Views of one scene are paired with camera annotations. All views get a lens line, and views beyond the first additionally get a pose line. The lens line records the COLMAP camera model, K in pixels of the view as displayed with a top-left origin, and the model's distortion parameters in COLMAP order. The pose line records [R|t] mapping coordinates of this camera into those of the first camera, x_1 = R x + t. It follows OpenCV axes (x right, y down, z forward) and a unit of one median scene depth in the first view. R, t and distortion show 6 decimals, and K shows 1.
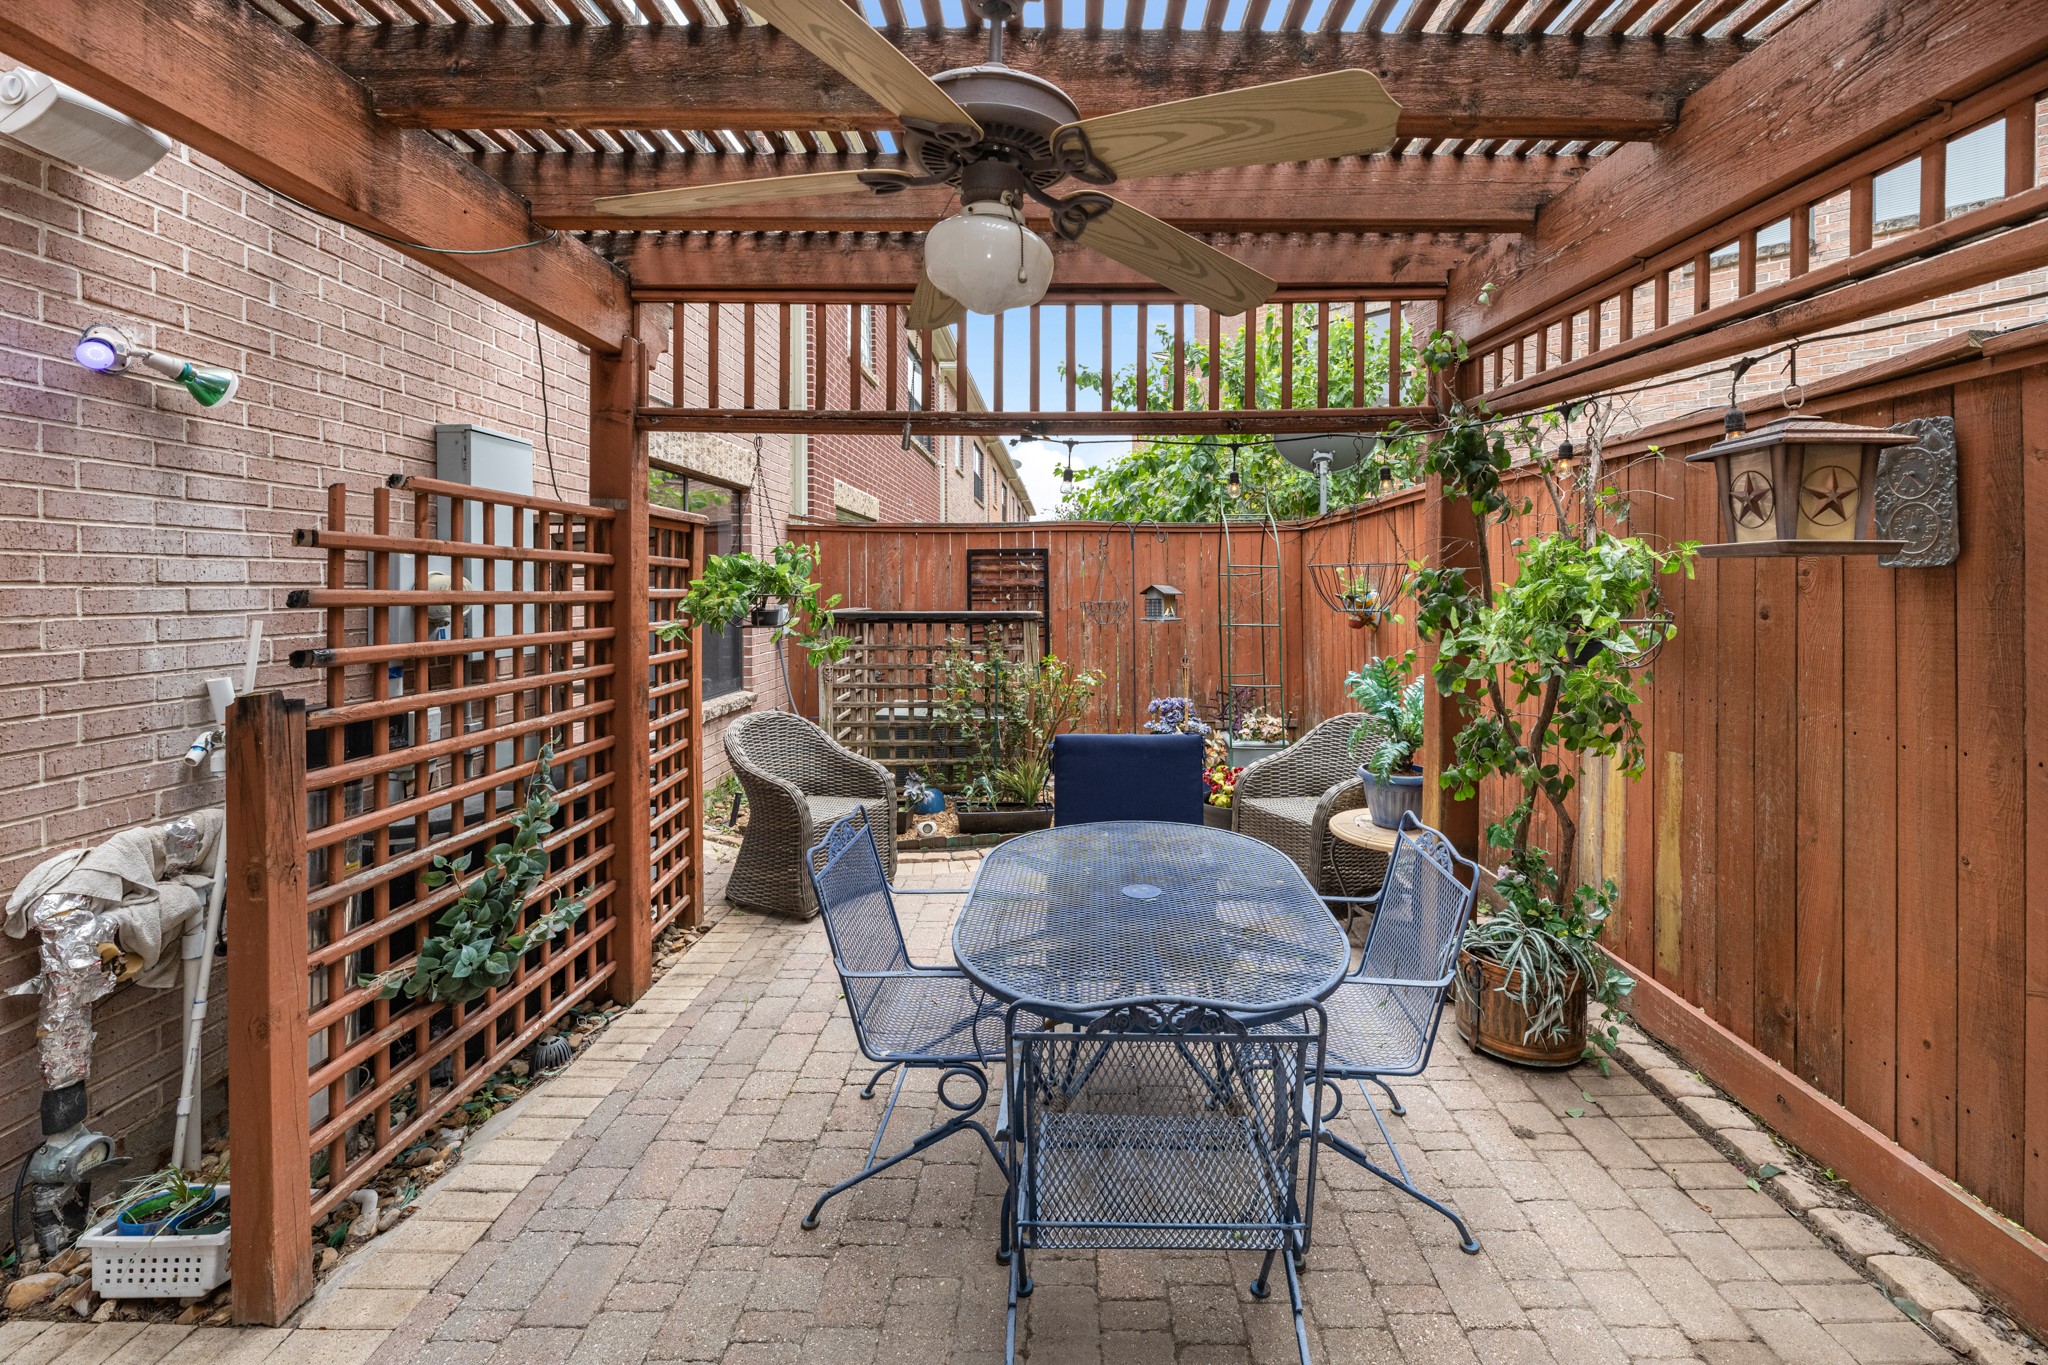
lens RADIAL K [[867.0, 0, 1104.3], [0, 867.0, 605.8], [0, 0, 1]] dist [-0.007338, -0.000673]
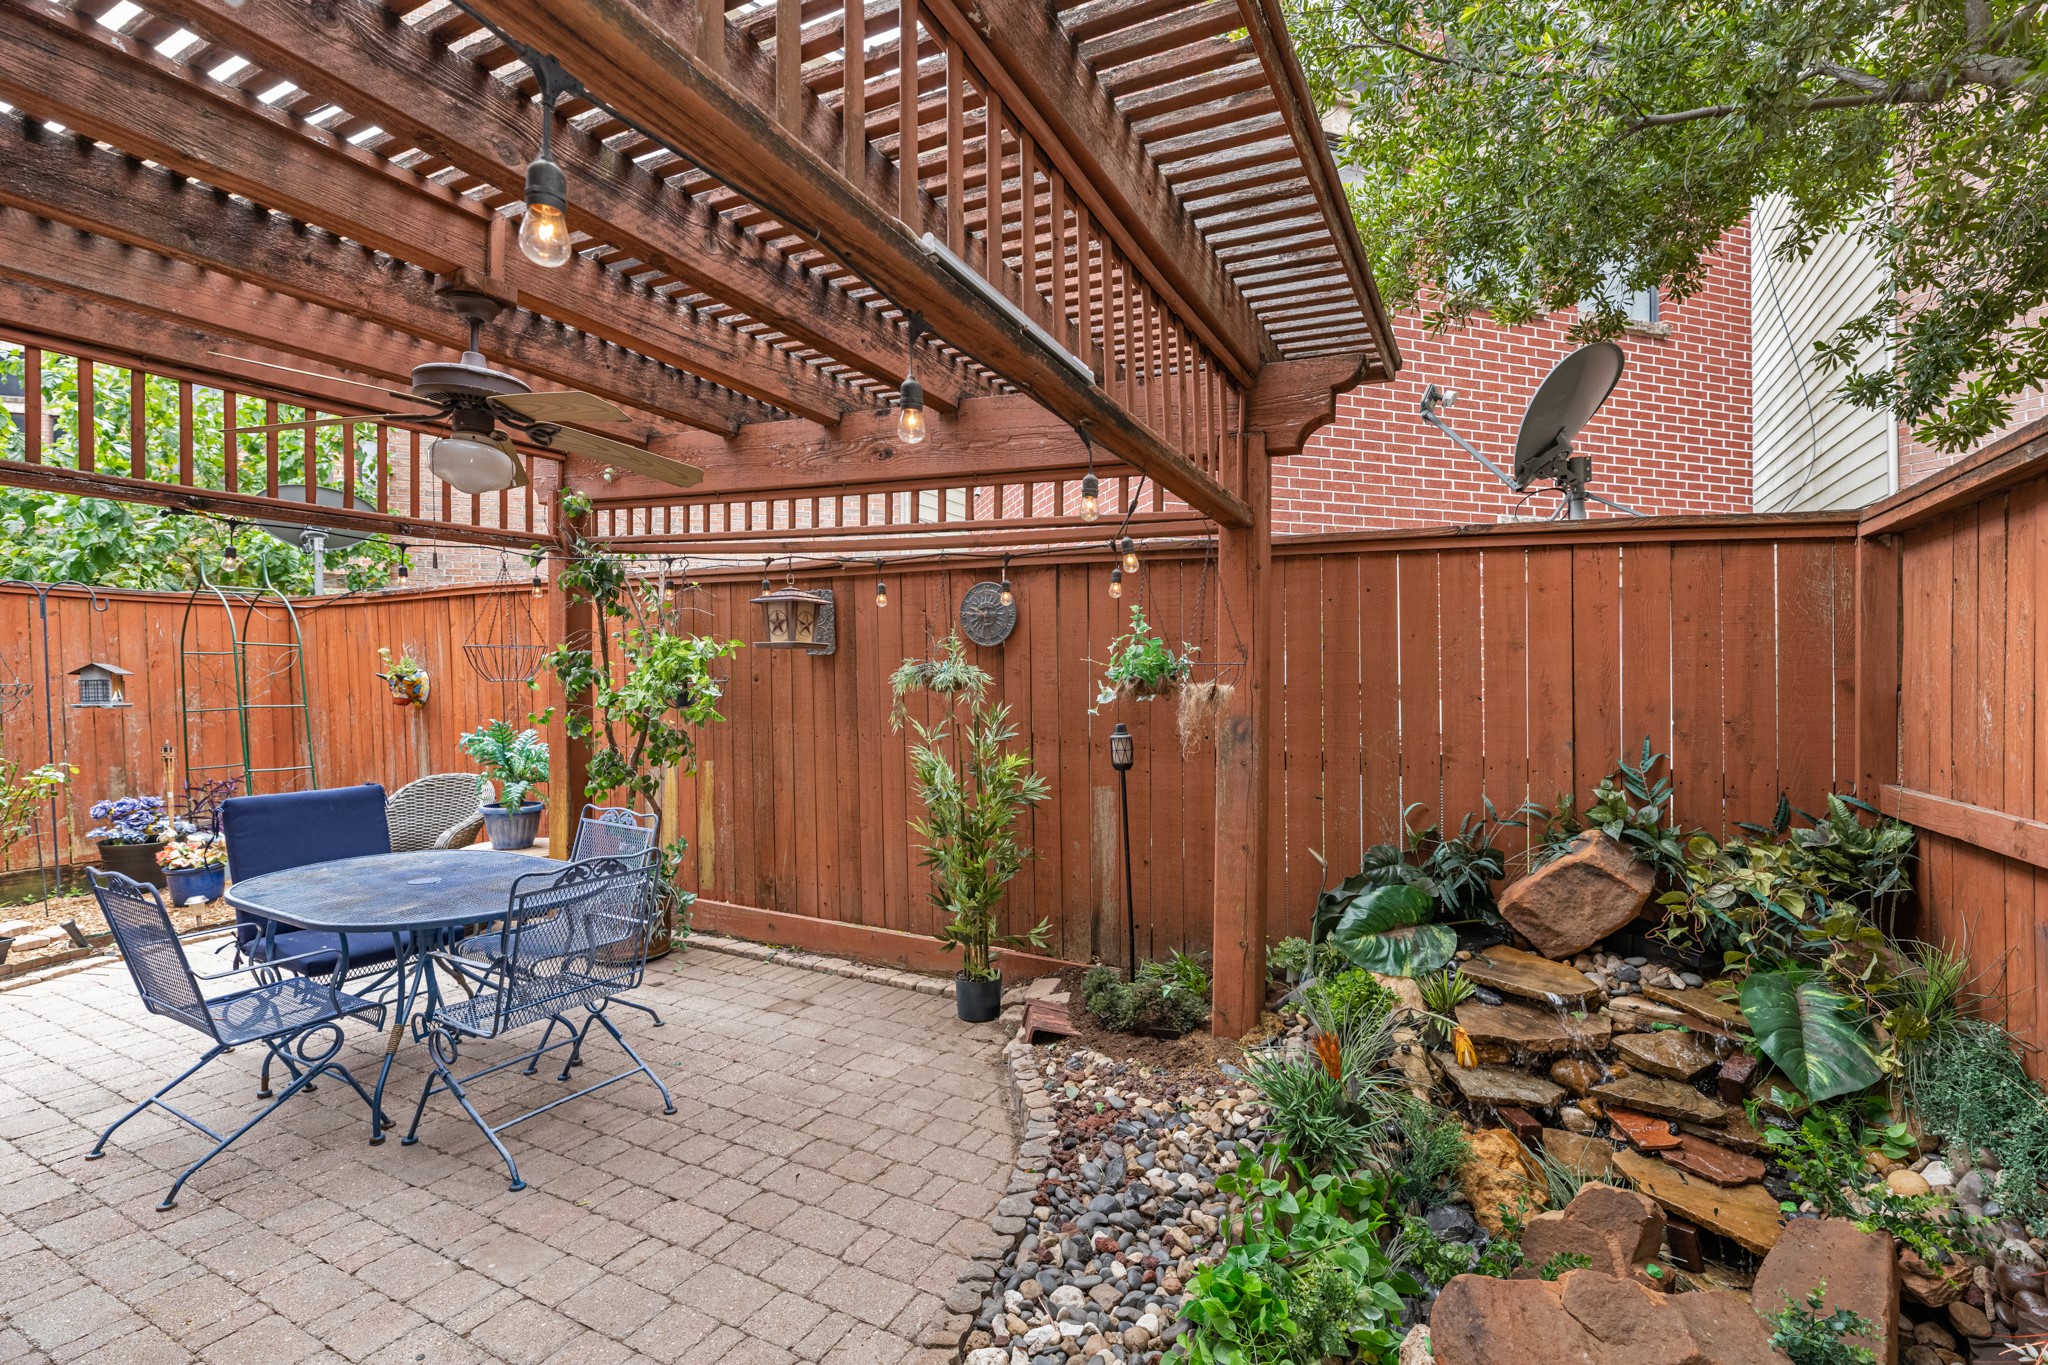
lens RADIAL K [[867.0, 0, 1026.8], [0, 867.0, 690.1], [0, 0, 1]] dist [-0.007338, -0.000673]
pose [[0.479666, -0.011053, 0.877382, -0.684850], [0.017170, 0.999847, 0.003209, 0.041194], [-0.877283, 0.013525, 0.479782, -0.485851]]
